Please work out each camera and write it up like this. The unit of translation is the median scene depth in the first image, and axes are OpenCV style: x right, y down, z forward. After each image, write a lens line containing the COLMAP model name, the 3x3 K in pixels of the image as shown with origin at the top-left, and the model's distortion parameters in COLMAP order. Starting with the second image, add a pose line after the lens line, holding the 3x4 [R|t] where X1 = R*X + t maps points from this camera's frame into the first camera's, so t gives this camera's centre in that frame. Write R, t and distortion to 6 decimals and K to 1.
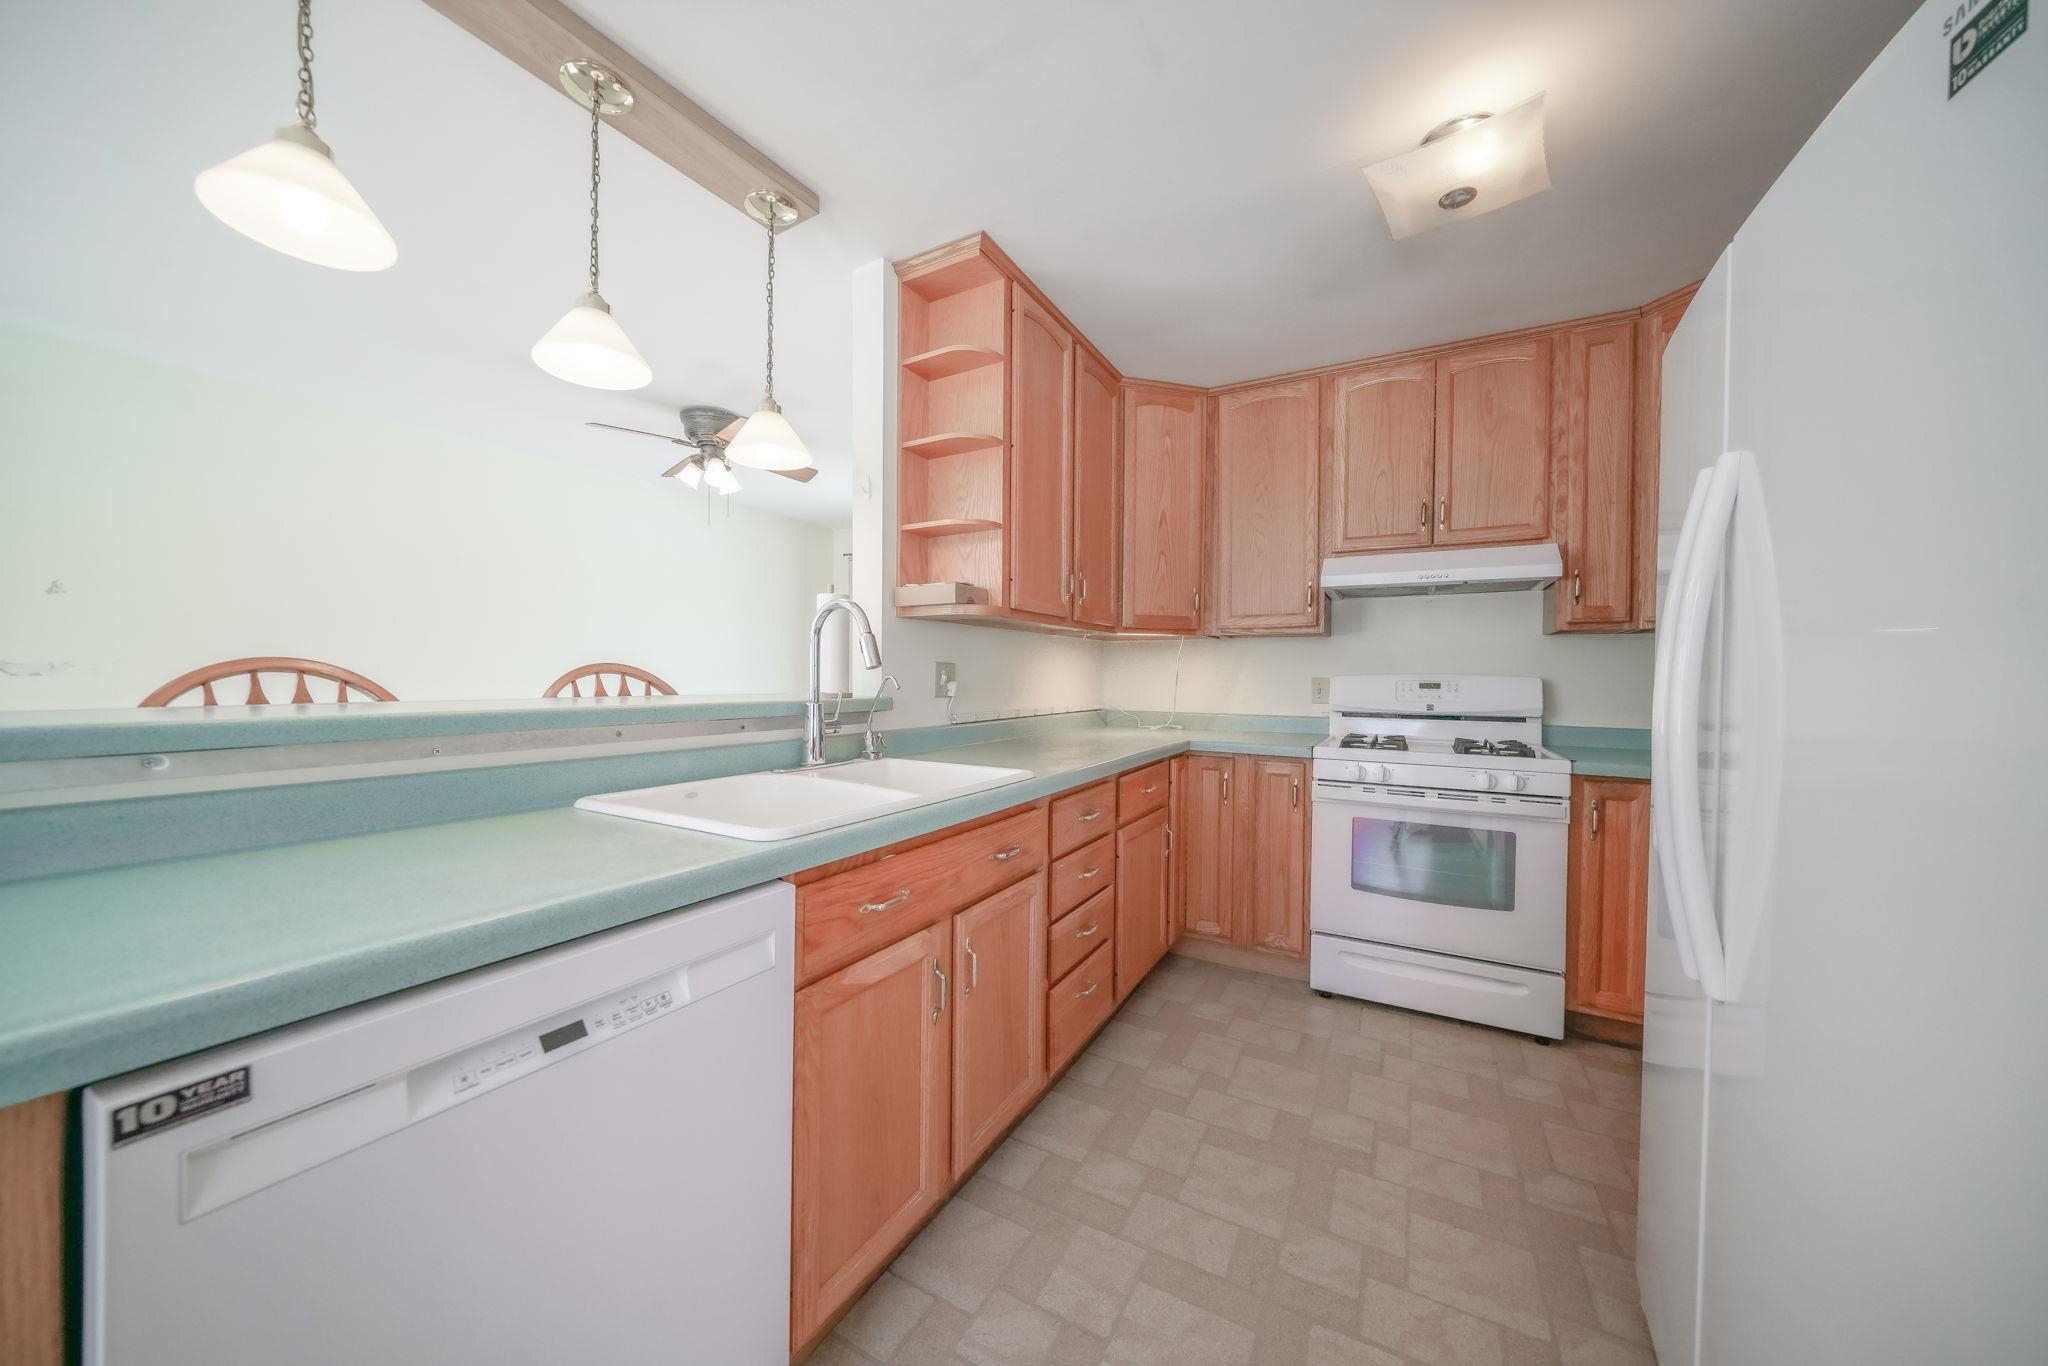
lens RADIAL K [[695.5, 0, 1031.1], [0, 695.5, 683.8], [0, 0, 1]] dist [-0.008452, 0.000029]
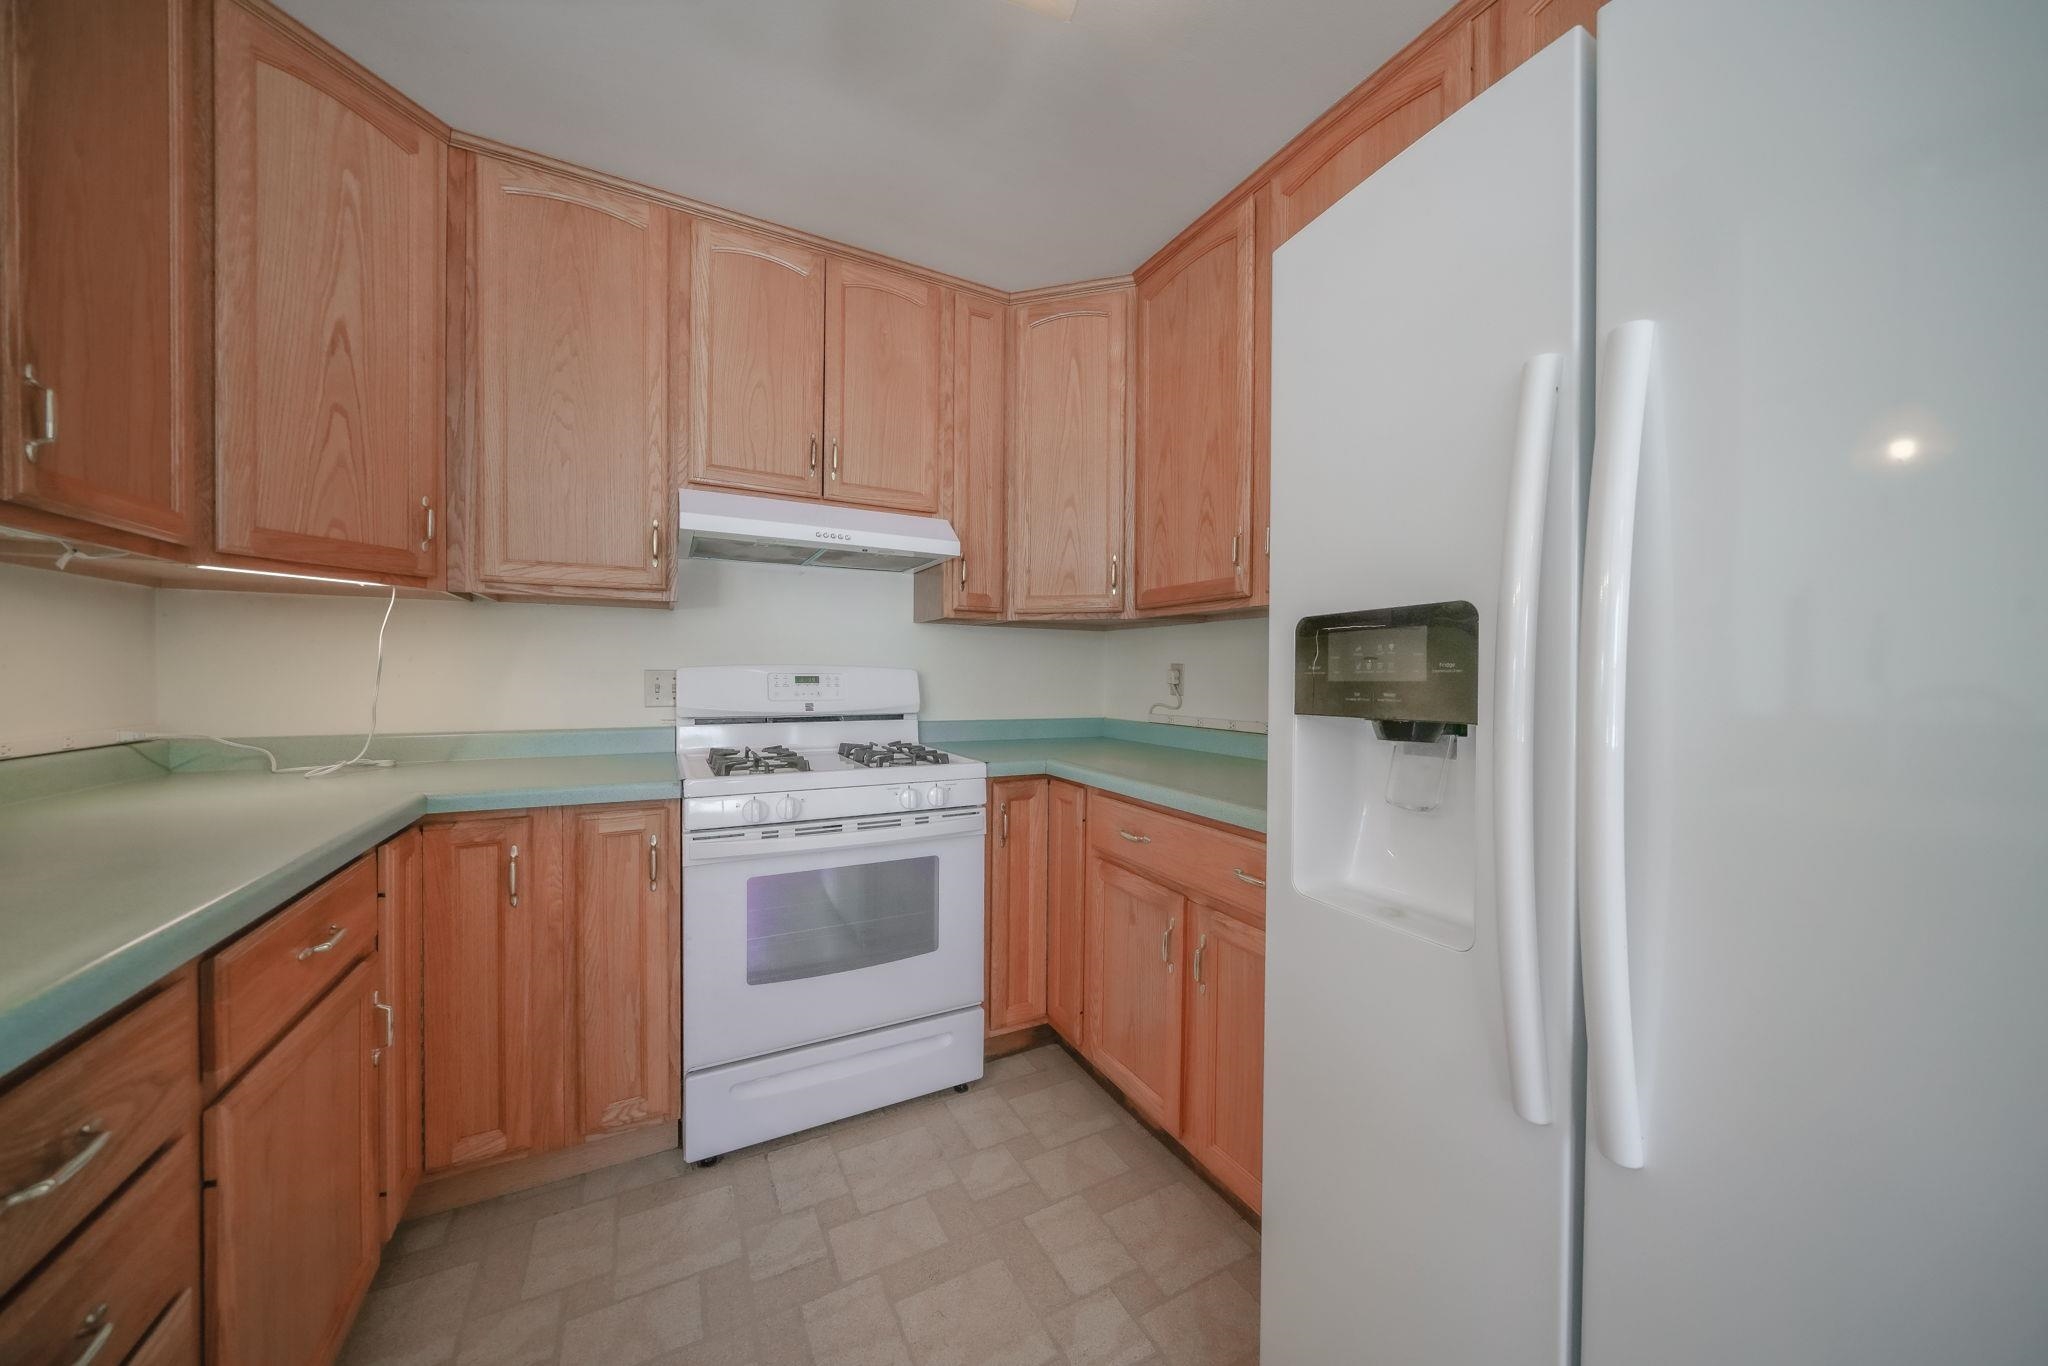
lens RADIAL K [[695.5, 0, 1031.1], [0, 695.5, 683.8], [0, 0, 1]] dist [-0.008452, 0.000029]
pose [[0.542697, -0.017009, 0.839756, 0.051706], [0.005084, 0.999843, 0.016965, -0.004834], [-0.839913, -0.004937, 0.542698, 0.385914]]
